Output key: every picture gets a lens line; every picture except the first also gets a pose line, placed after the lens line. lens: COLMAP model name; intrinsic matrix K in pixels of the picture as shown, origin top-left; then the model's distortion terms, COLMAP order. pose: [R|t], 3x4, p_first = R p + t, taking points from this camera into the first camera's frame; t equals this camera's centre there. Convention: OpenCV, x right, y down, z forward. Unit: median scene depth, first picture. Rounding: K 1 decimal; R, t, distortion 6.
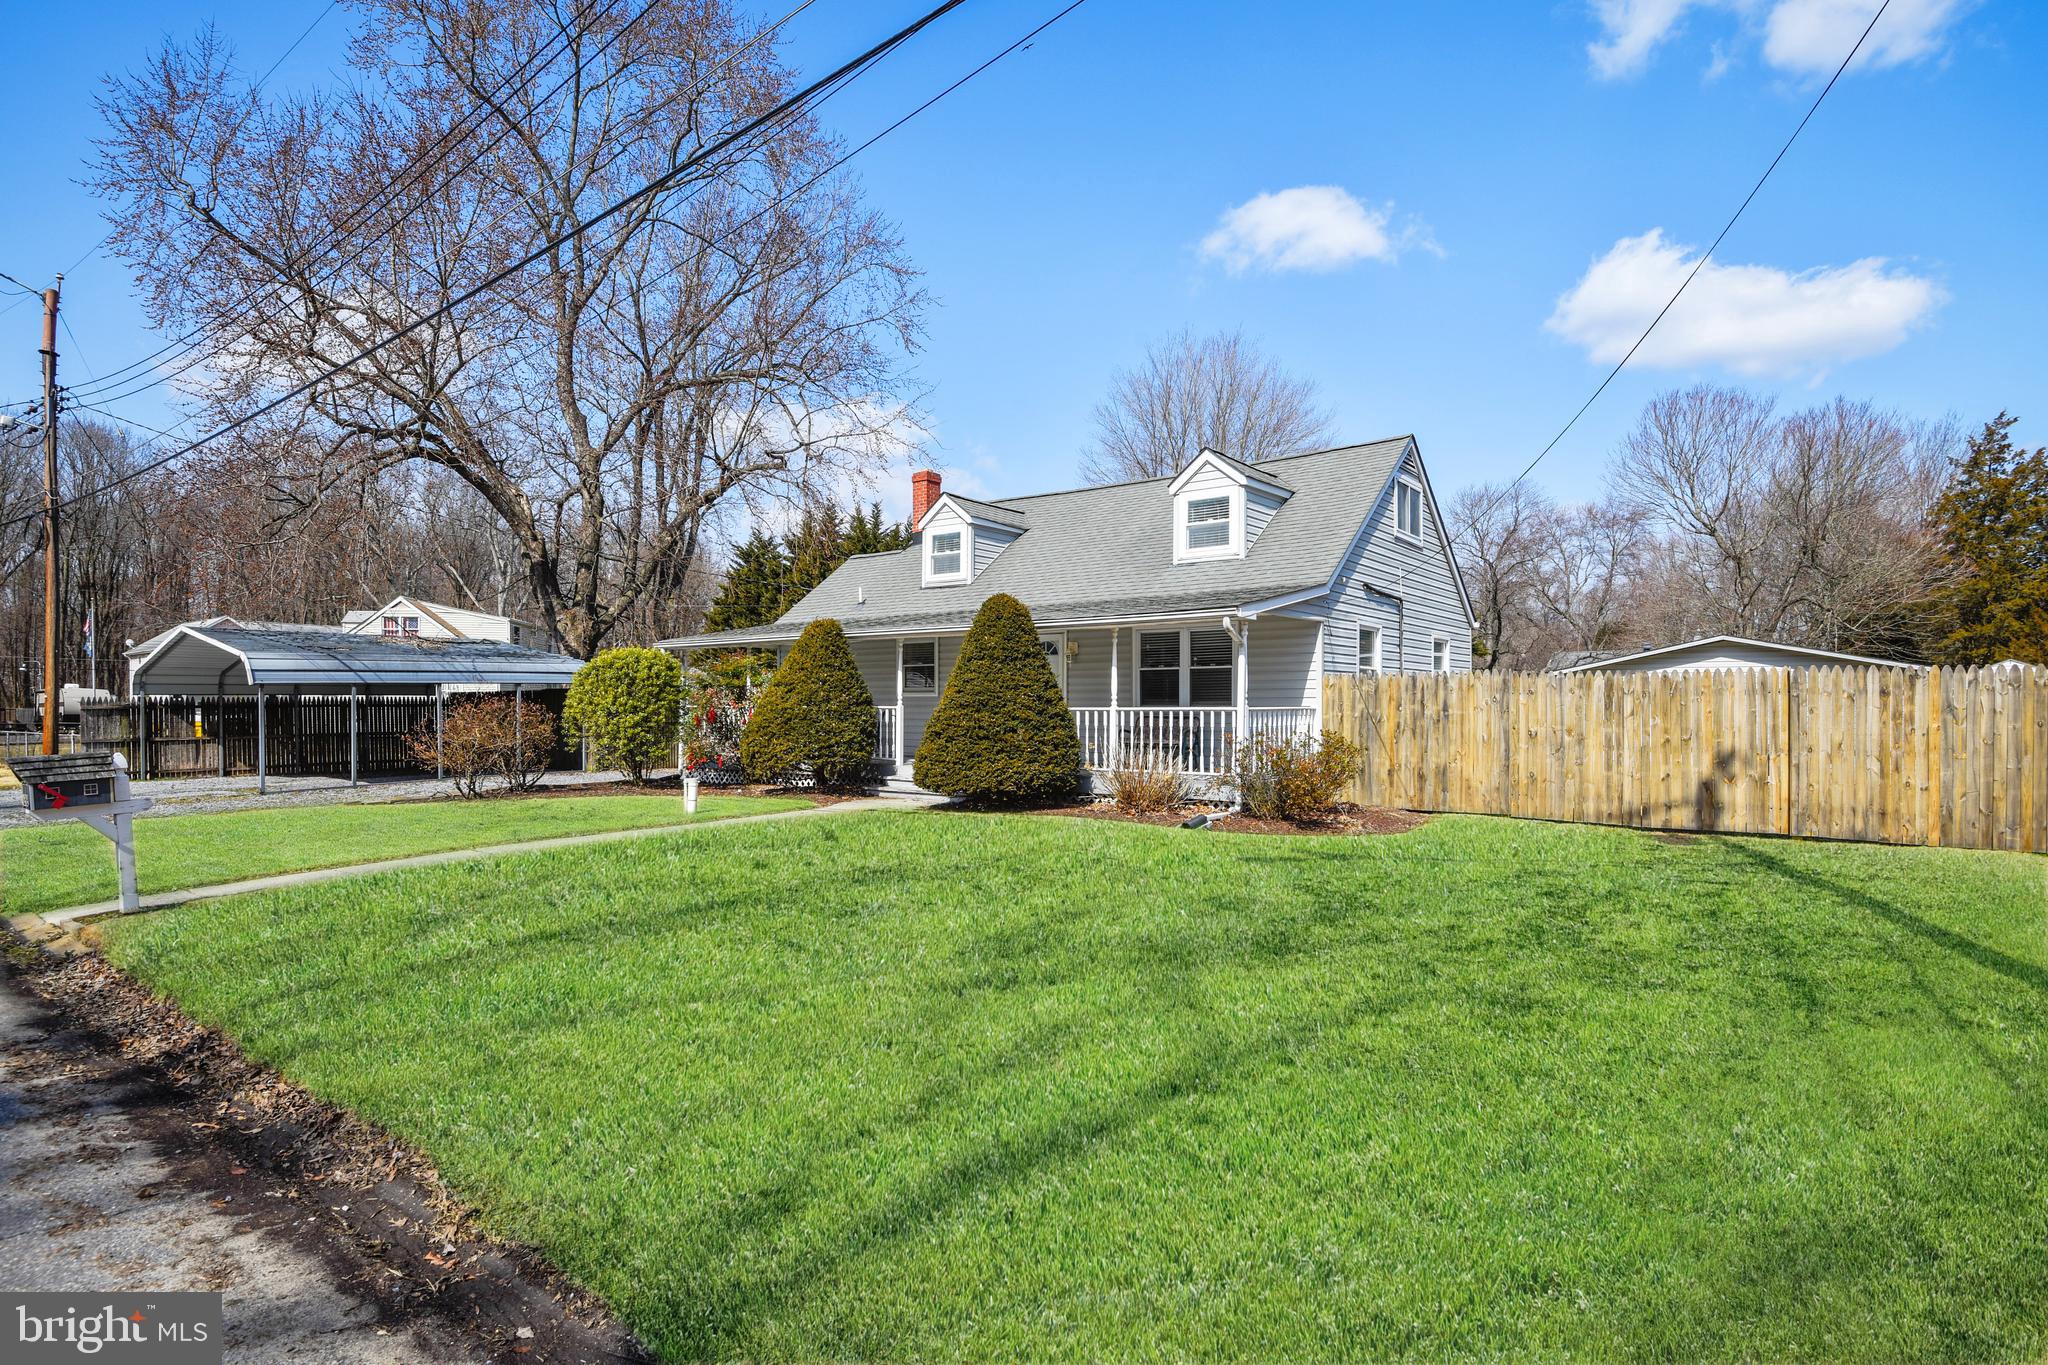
lens RADIAL K [[1046.5, 0, 1024.0], [0, 1046.5, 682.5], [0, 0, 1]] dist [-0.000490, -0.000238]
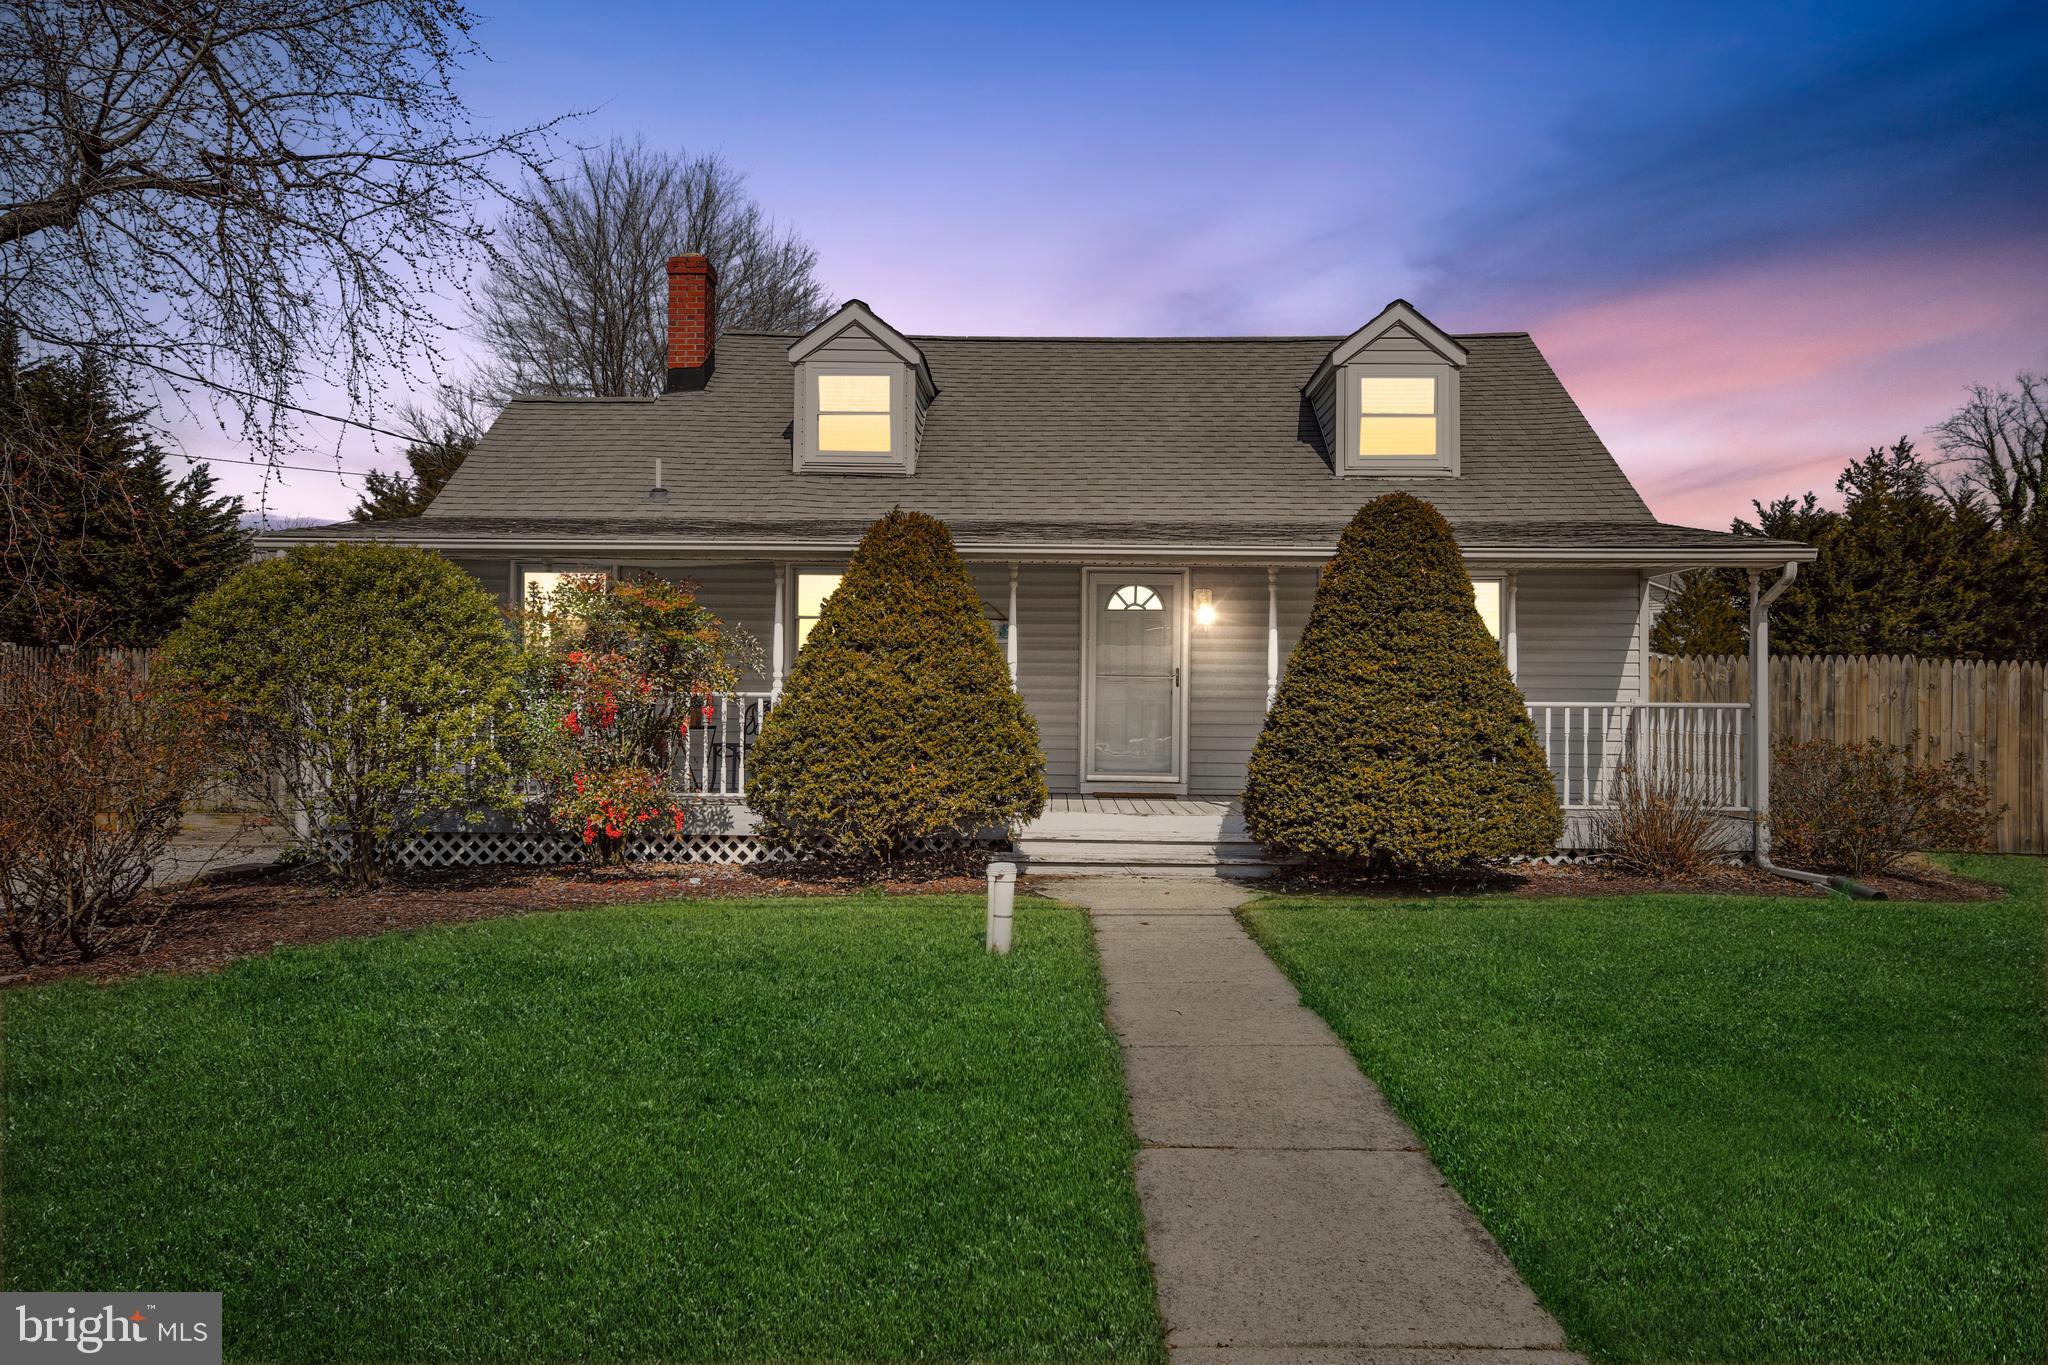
lens RADIAL K [[1446.5, 0, 1024.0], [0, 1446.5, 682.5], [0, 0, 1]] dist [0.000499, -0.000105]
pose [[0.816234, 0.012978, 0.577575, -0.603435], [-0.022822, 0.999692, 0.009790, 0.010144], [-0.577270, -0.021173, 0.816279, 0.471446]]
